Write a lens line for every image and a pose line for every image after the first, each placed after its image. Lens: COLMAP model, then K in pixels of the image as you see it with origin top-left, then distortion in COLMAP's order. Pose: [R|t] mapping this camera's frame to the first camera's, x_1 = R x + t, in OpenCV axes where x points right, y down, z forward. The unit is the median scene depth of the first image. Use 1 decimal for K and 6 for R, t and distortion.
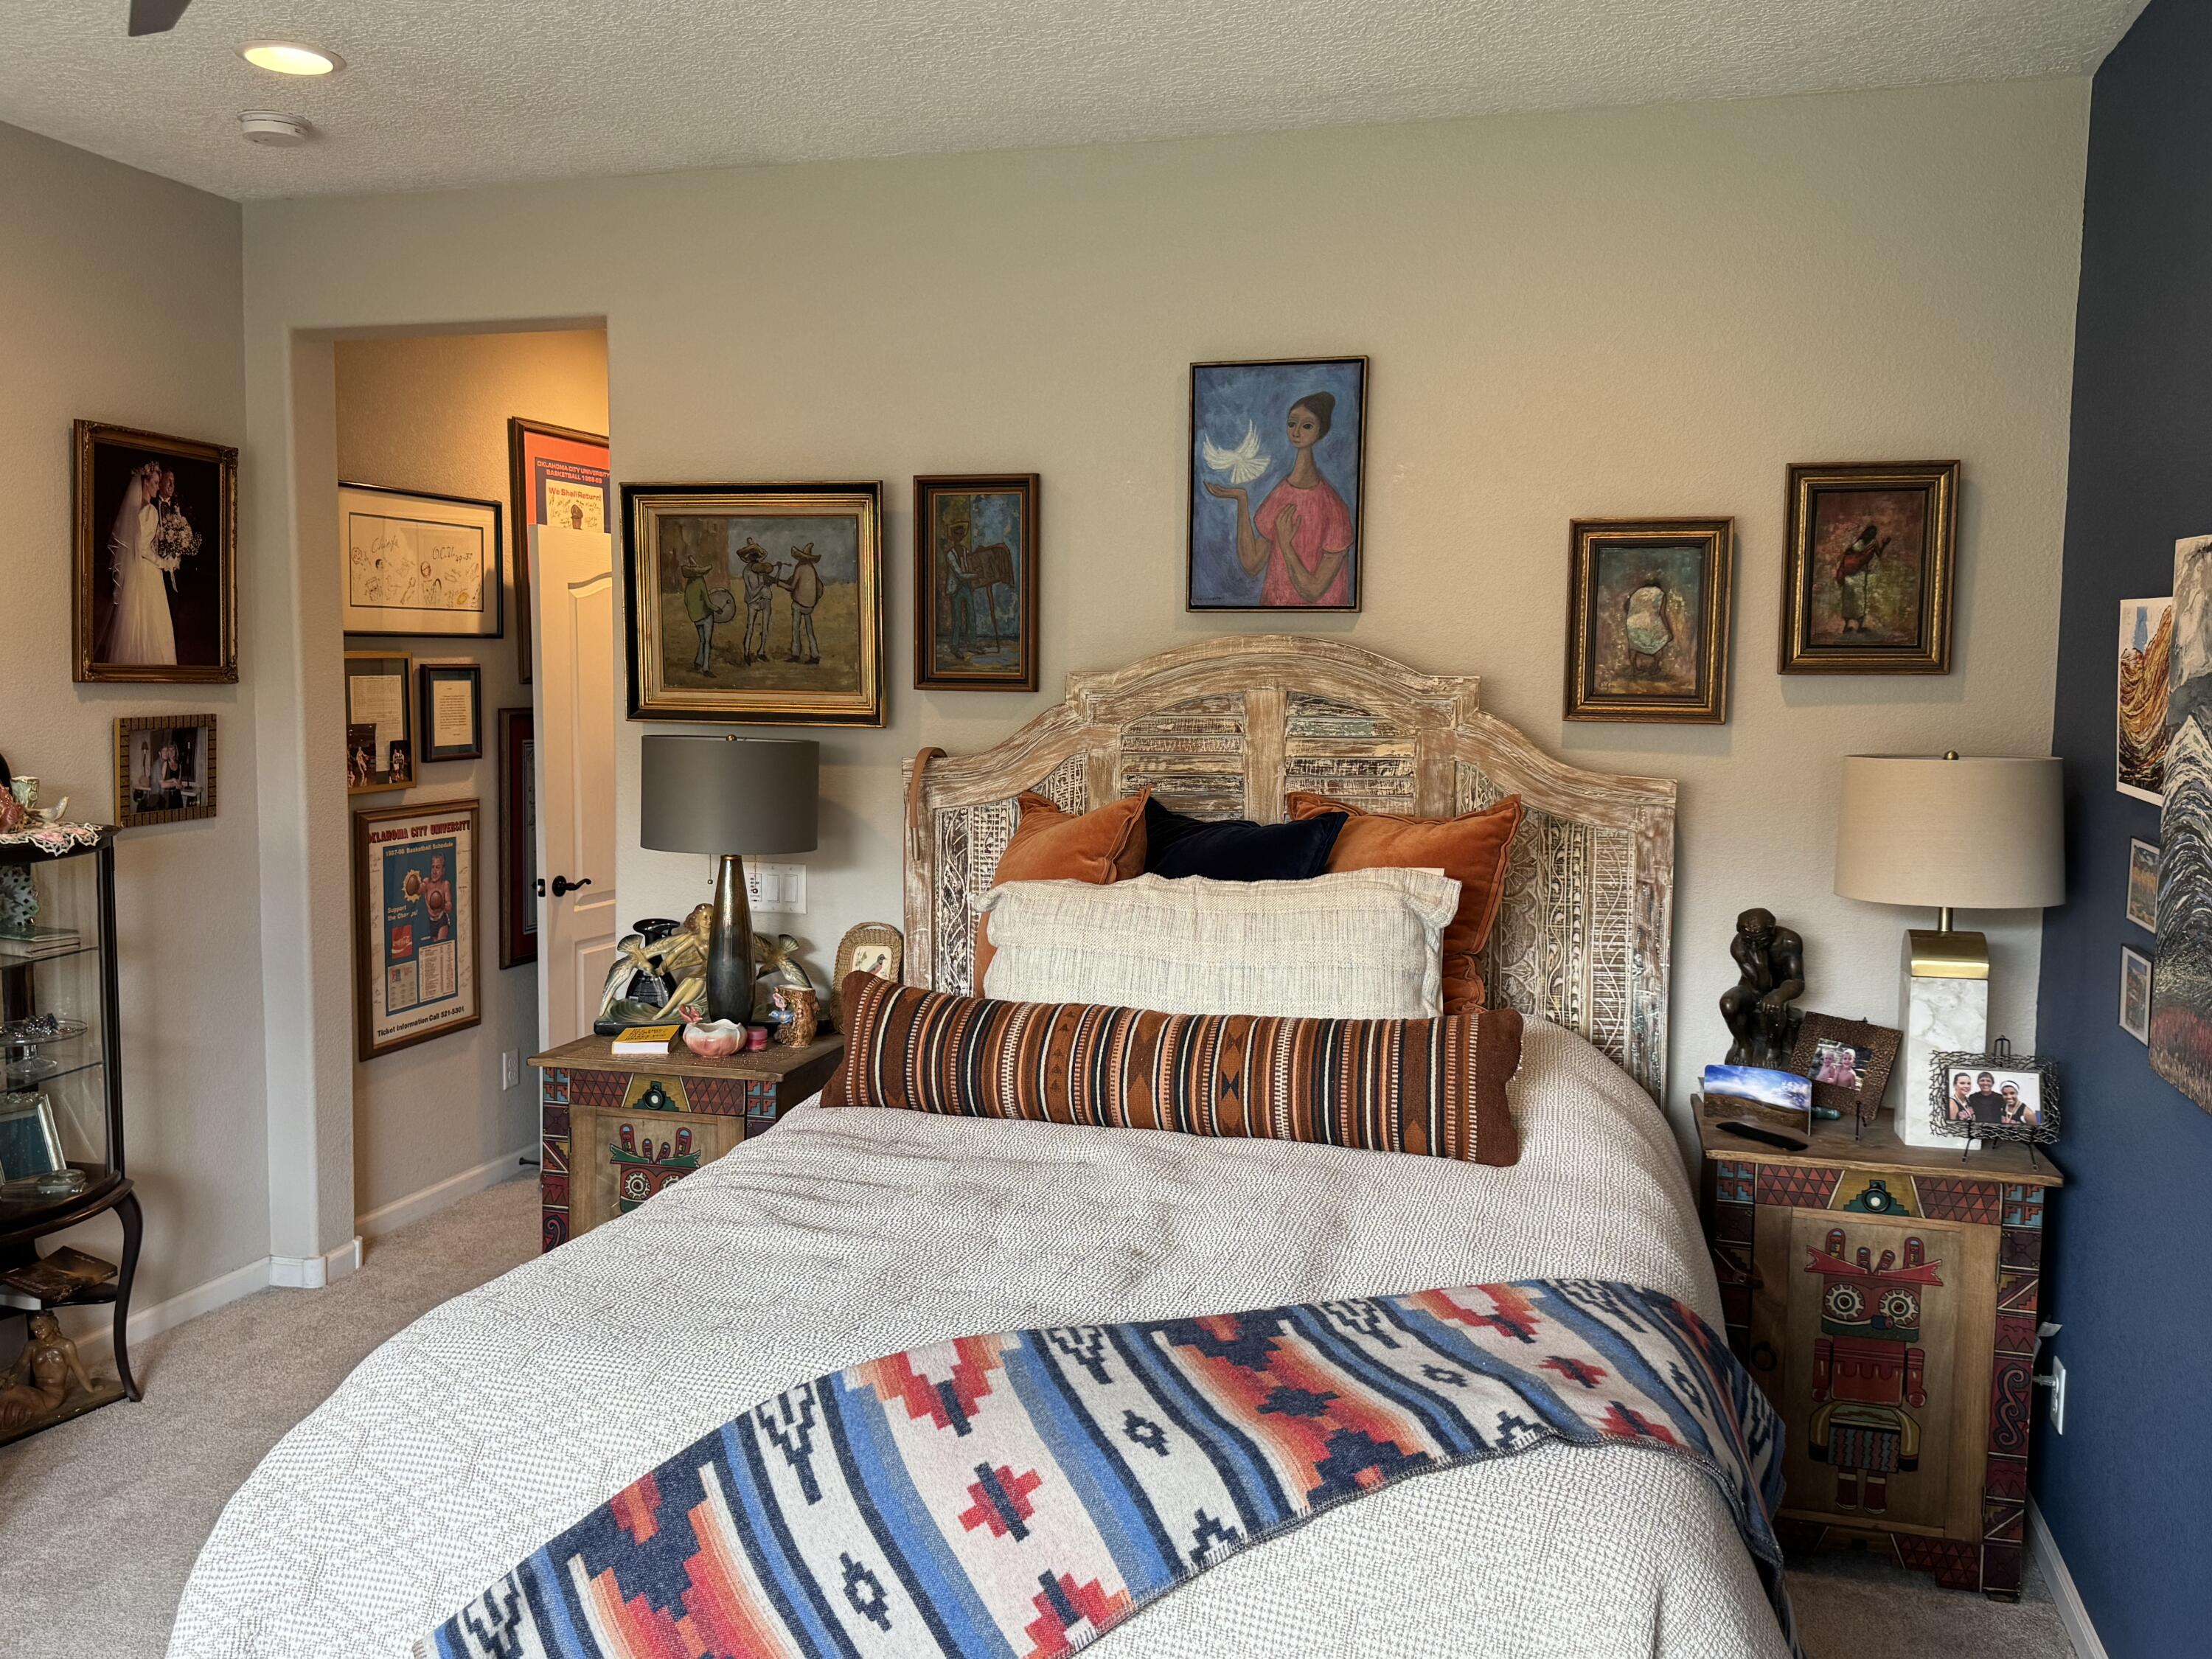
lens RADIAL K [[1803.4, 0, 1107.3], [0, 1803.4, 820.8], [0, 0, 1]] dist [0.171333, -0.326792]
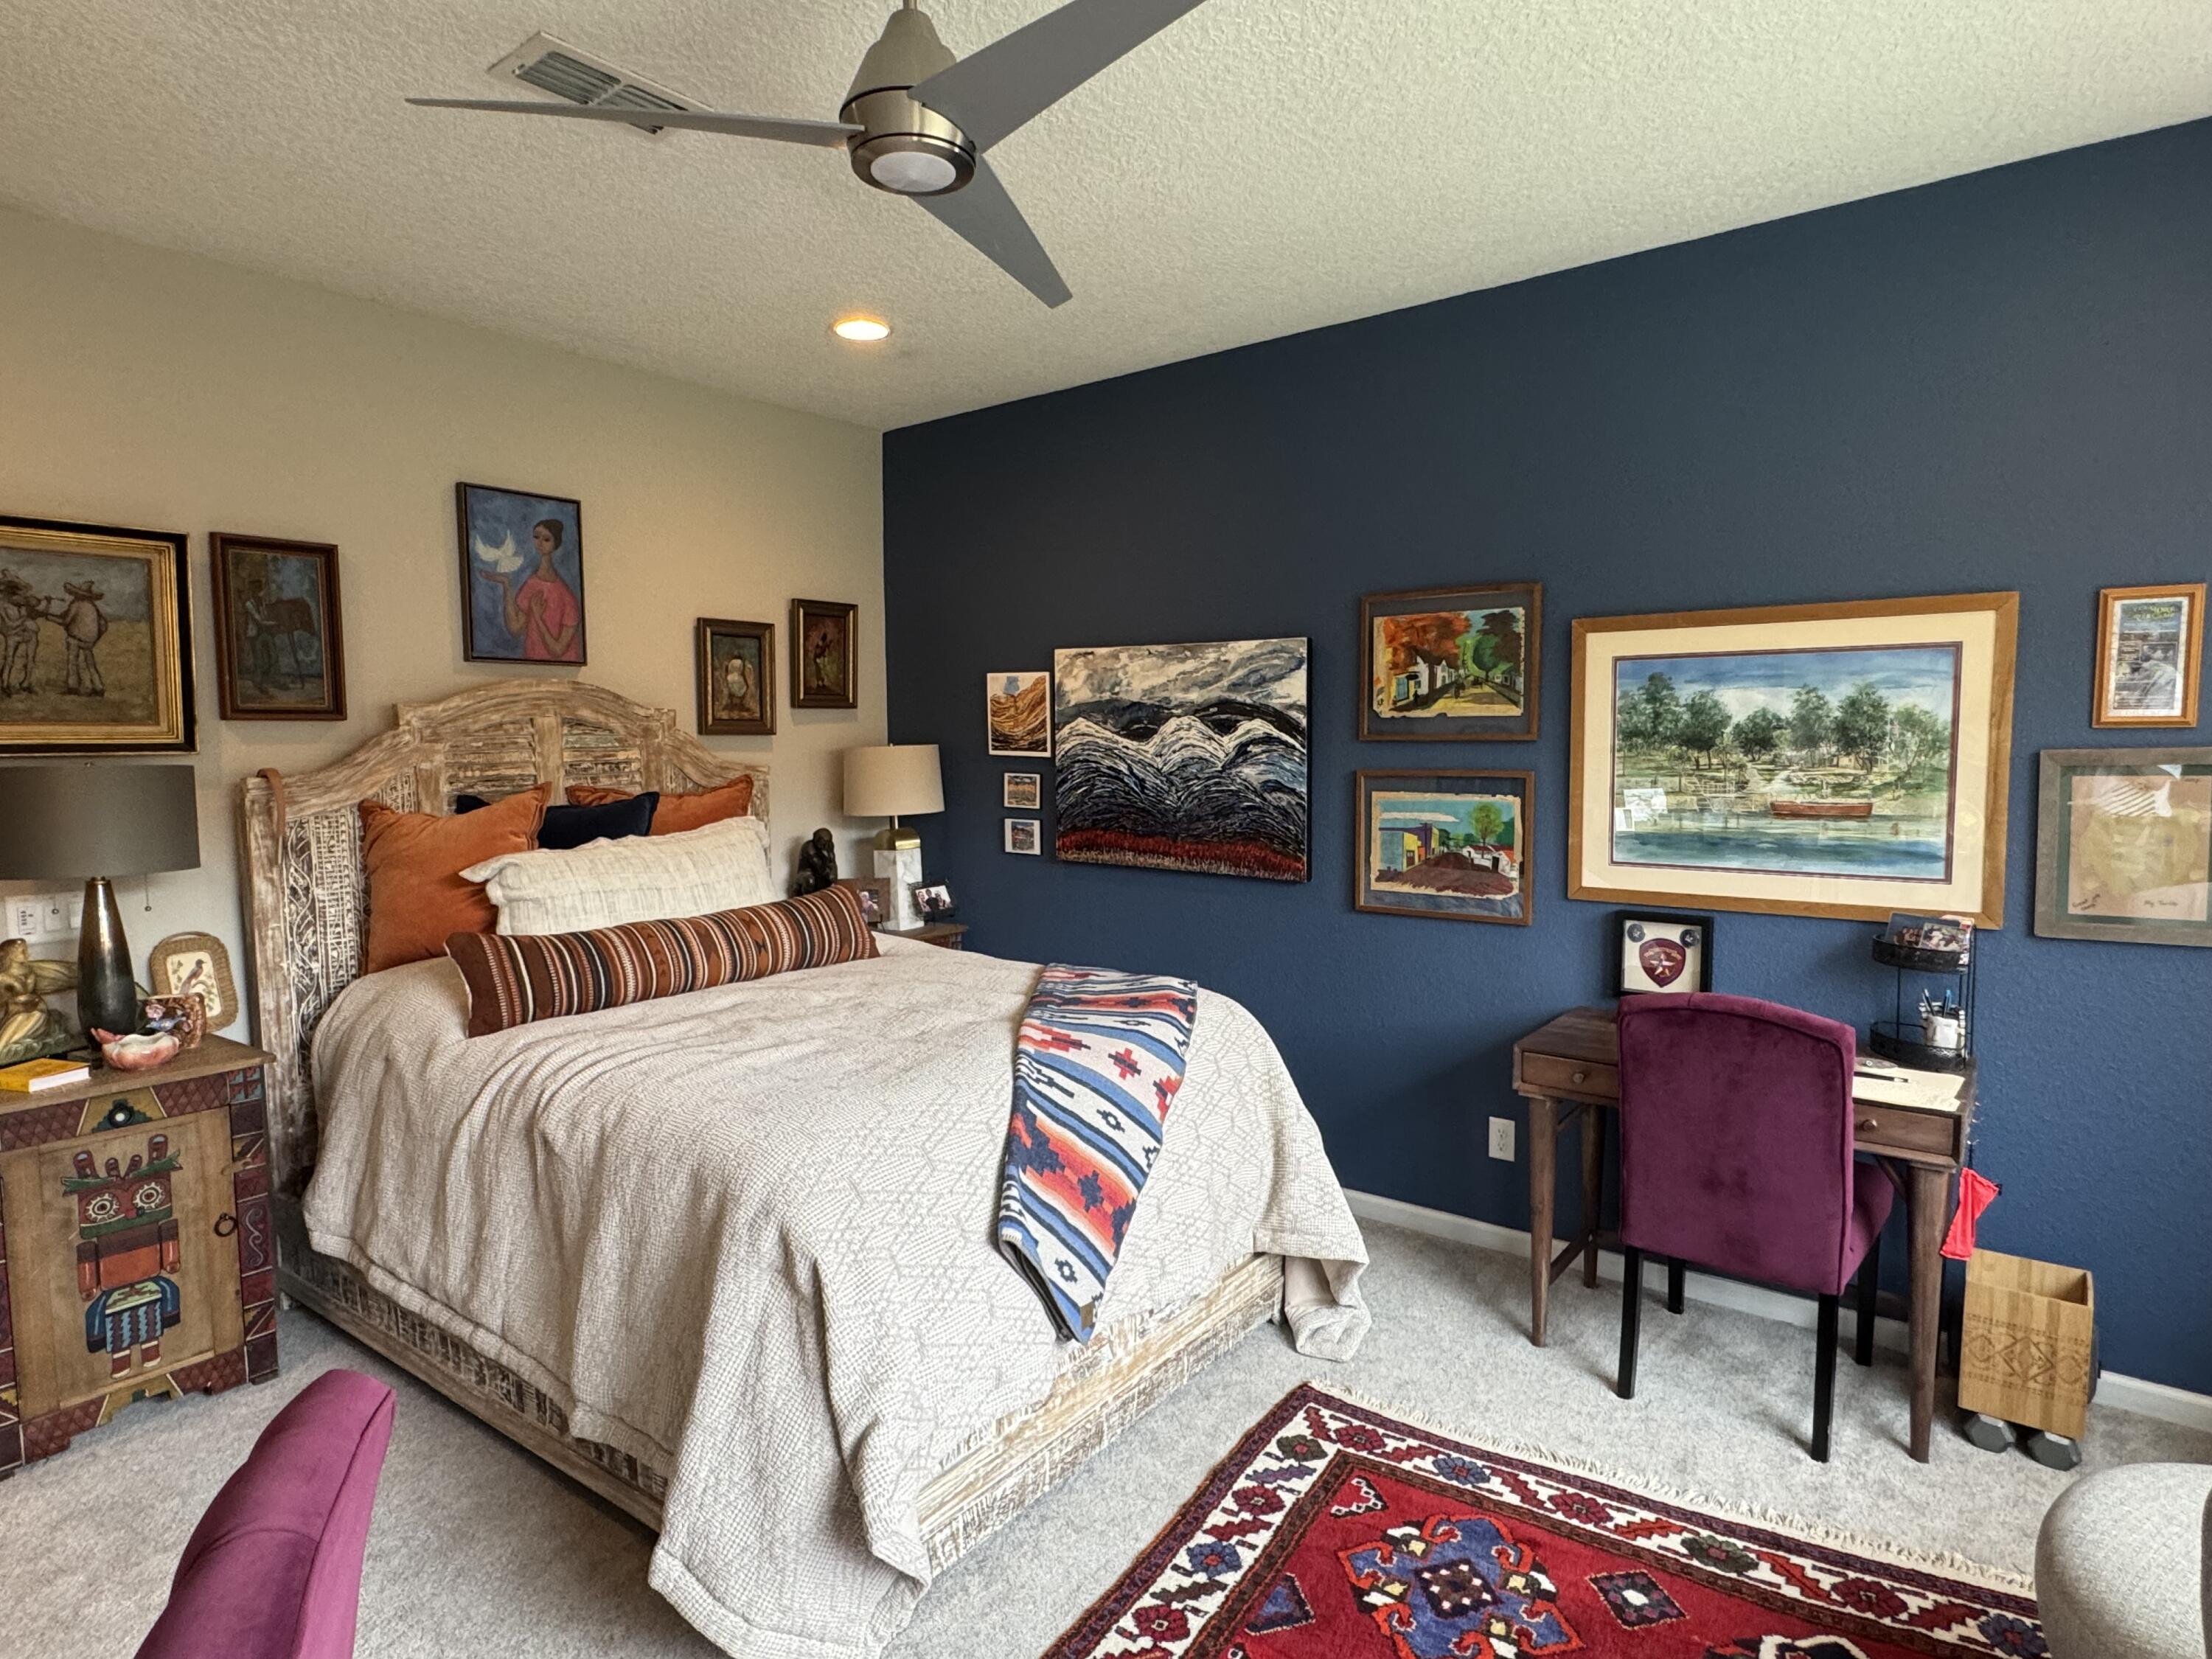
lens RADIAL K [[1231.7, 0, 1100.5], [0, 1231.7, 833.9], [0, 0, 1]] dist [-0.004173, 0.002397]
pose [[0.368779, -0.087081, 0.925429, -0.665040], [0.092783, 0.994078, 0.056568, 0.006559], [-0.924875, 0.065003, 0.374675, 0.220202]]
